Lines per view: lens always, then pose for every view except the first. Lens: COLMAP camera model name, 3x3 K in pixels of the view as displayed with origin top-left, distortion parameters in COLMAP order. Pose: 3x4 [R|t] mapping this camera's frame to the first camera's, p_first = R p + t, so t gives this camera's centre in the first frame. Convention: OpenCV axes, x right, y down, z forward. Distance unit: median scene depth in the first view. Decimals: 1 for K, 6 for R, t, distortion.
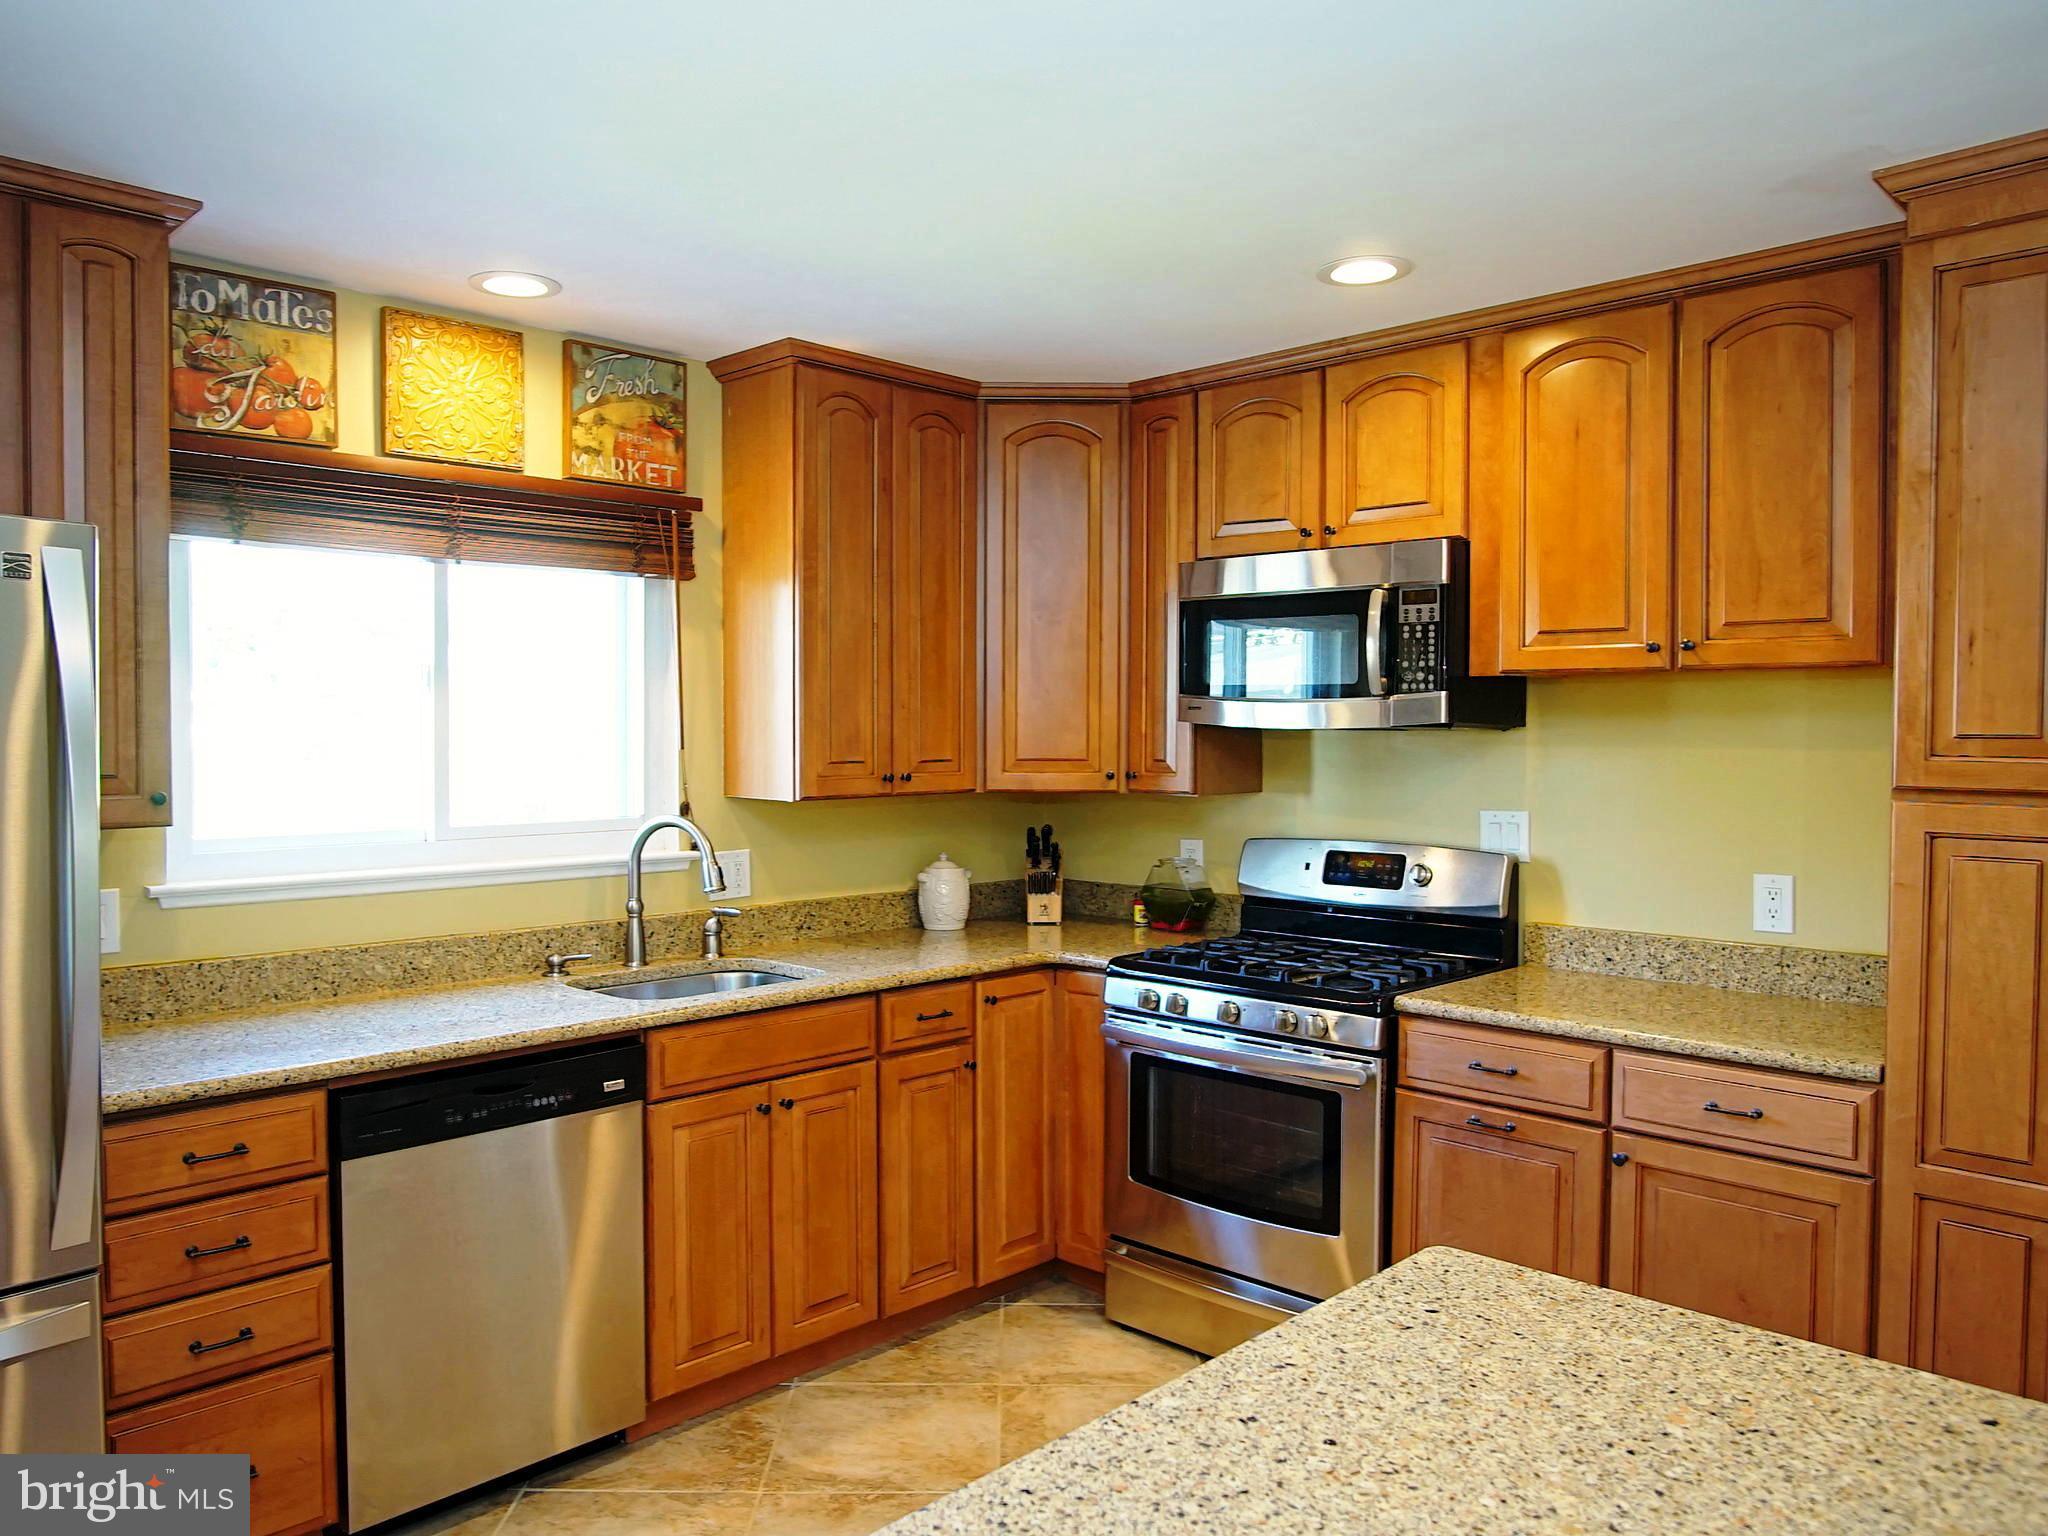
lens RADIAL K [[1459.7, 0, 1008.4], [0, 1459.7, 772.3], [0, 0, 1]] dist [-0.032909, 0.007248]
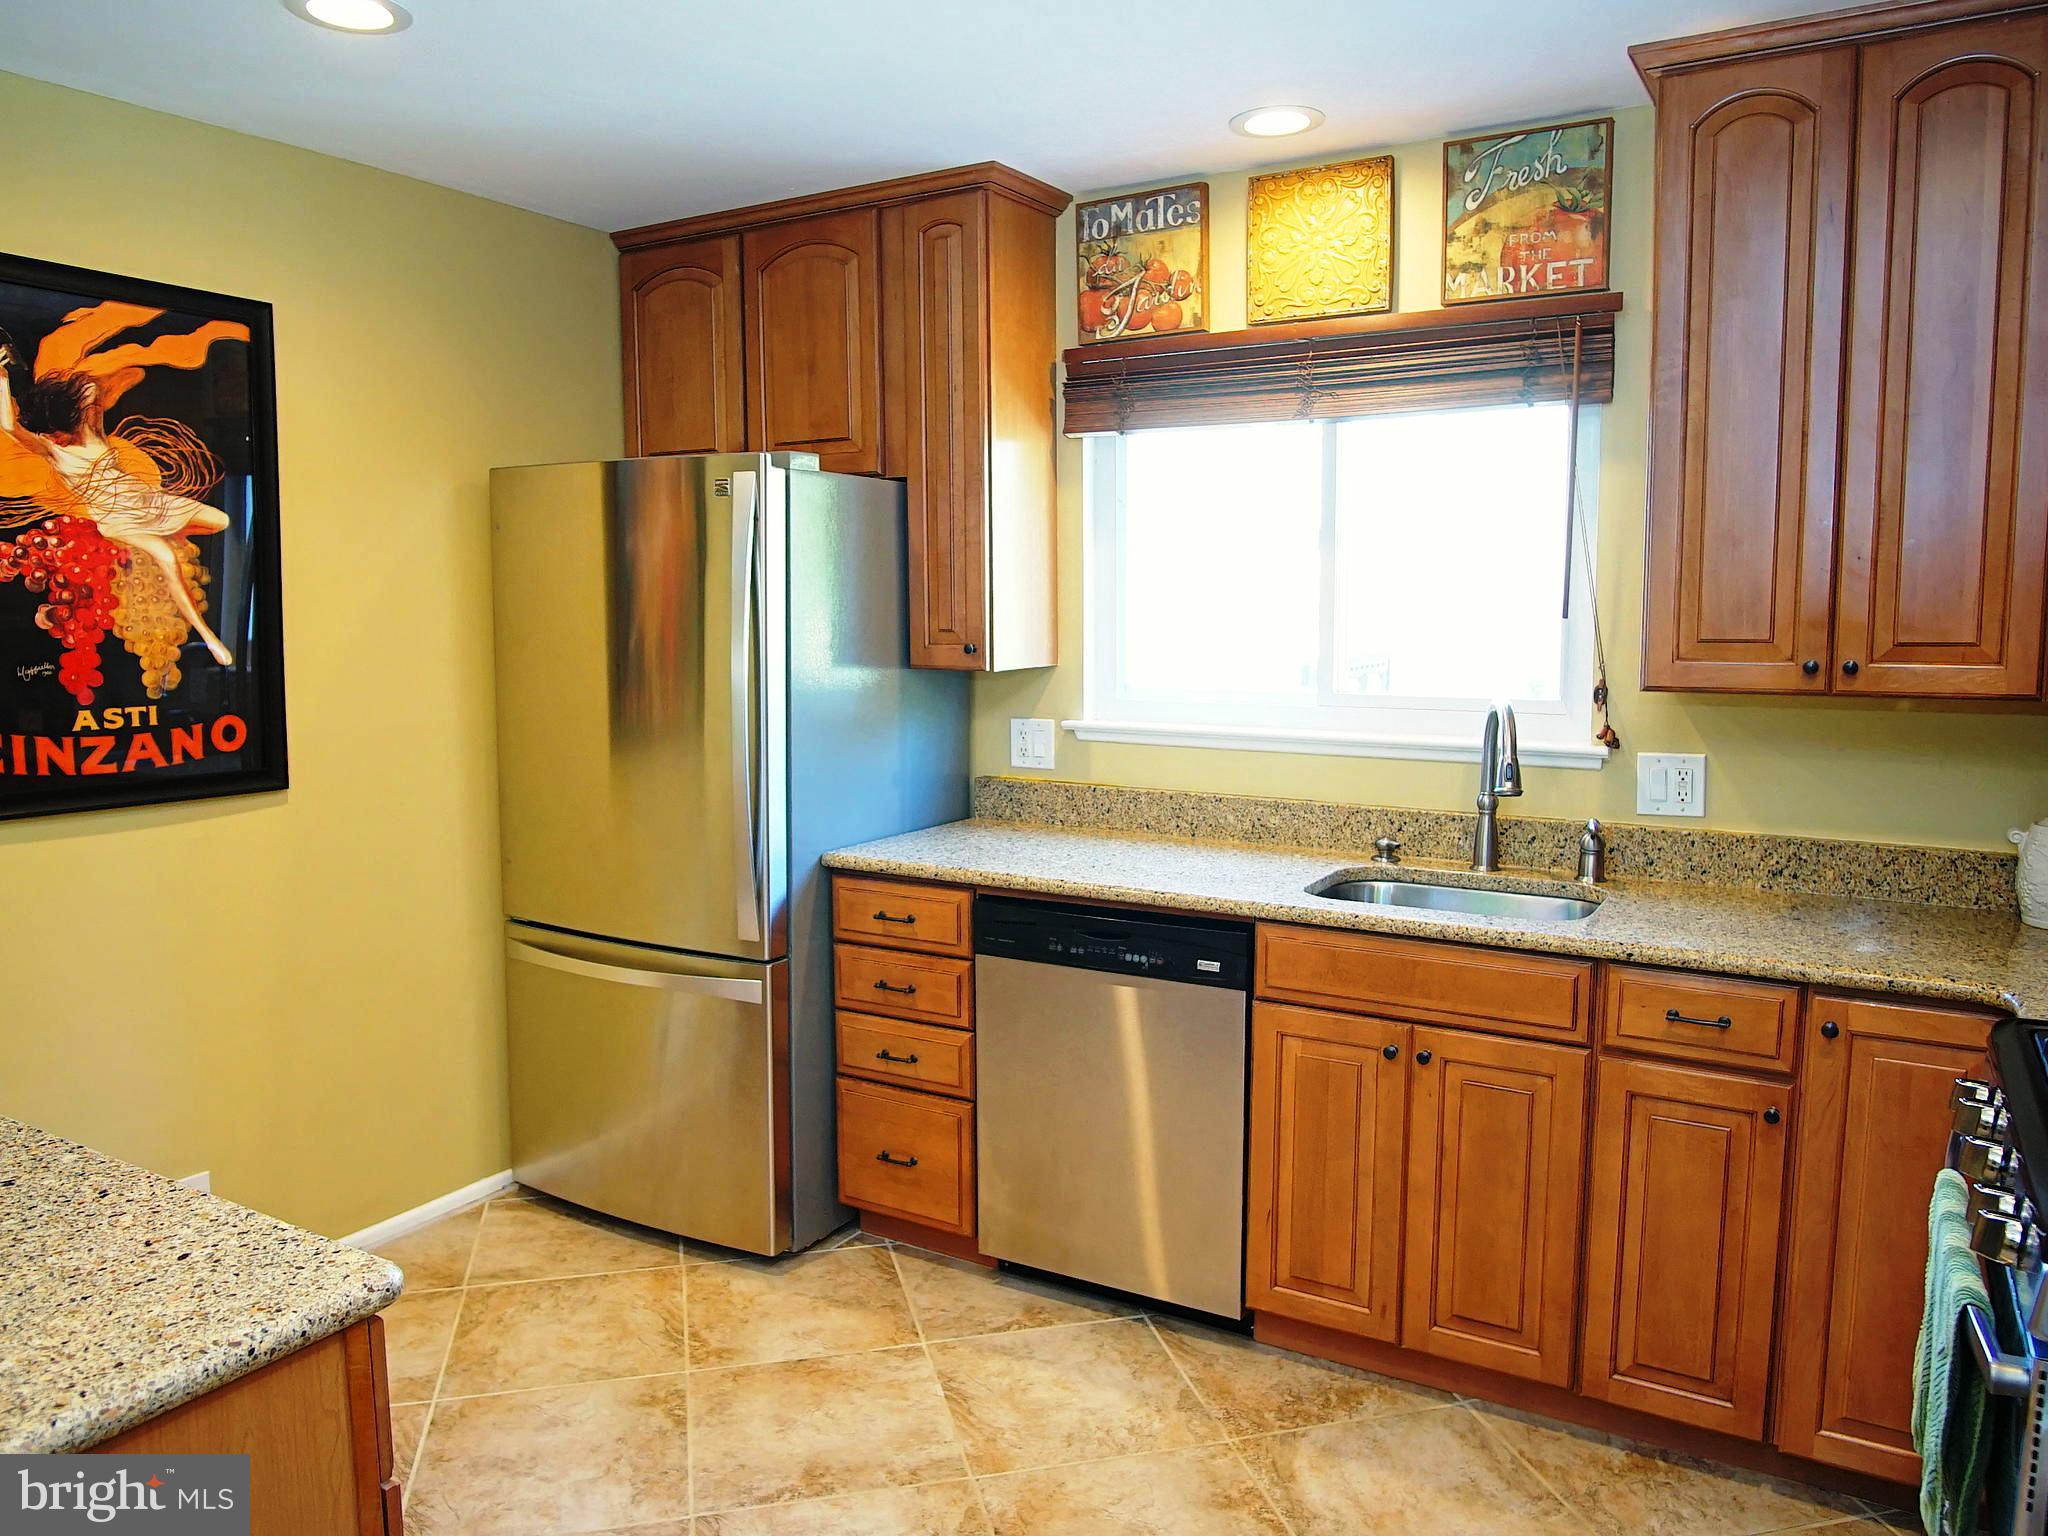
lens RADIAL K [[1459.7, 0, 1009.4], [0, 1459.7, 773.7], [0, 0, 1]] dist [-0.032909, 0.007248]
pose [[0.229034, 0.117158, -0.966342, 0.553235], [-0.024287, 0.993109, 0.114647, -0.017022], [0.973115, -0.002789, 0.230302, 0.580054]]
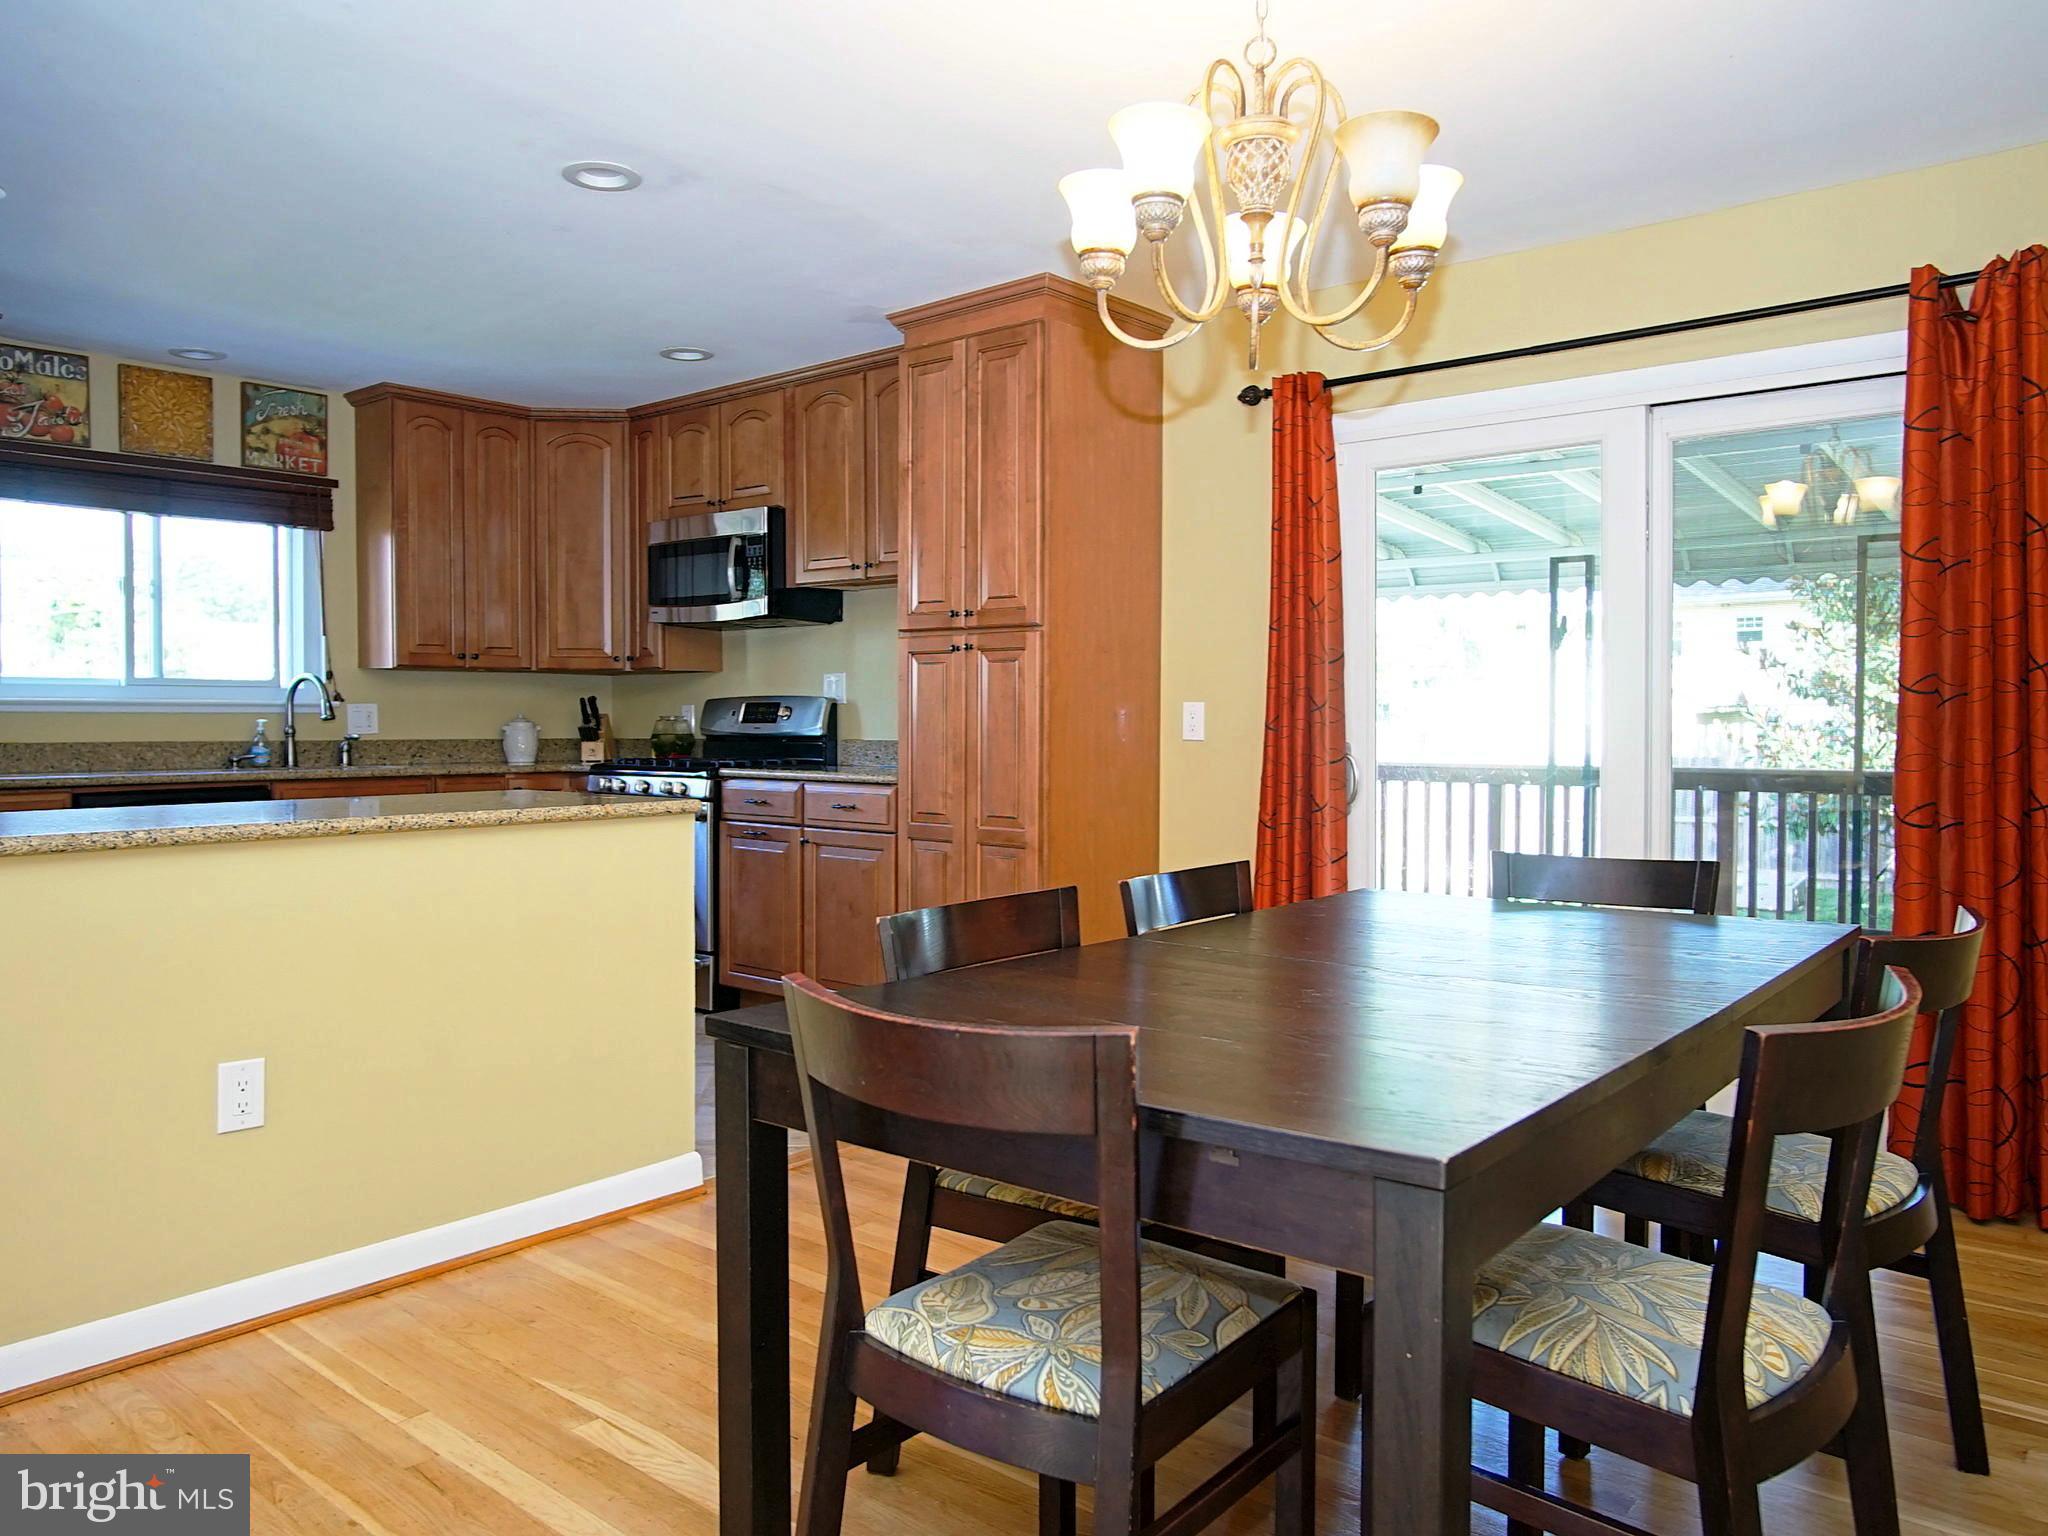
lens RADIAL K [[1459.7, 0, 1019.4], [0, 1459.7, 764.8], [0, 0, 1]] dist [-0.032909, 0.007248]
pose [[0.996890, -0.003721, 0.078712, 0.467258], [0.003631, 0.999993, 0.001293, 0.143487], [-0.078716, -0.001003, 0.996897, -0.736546]]
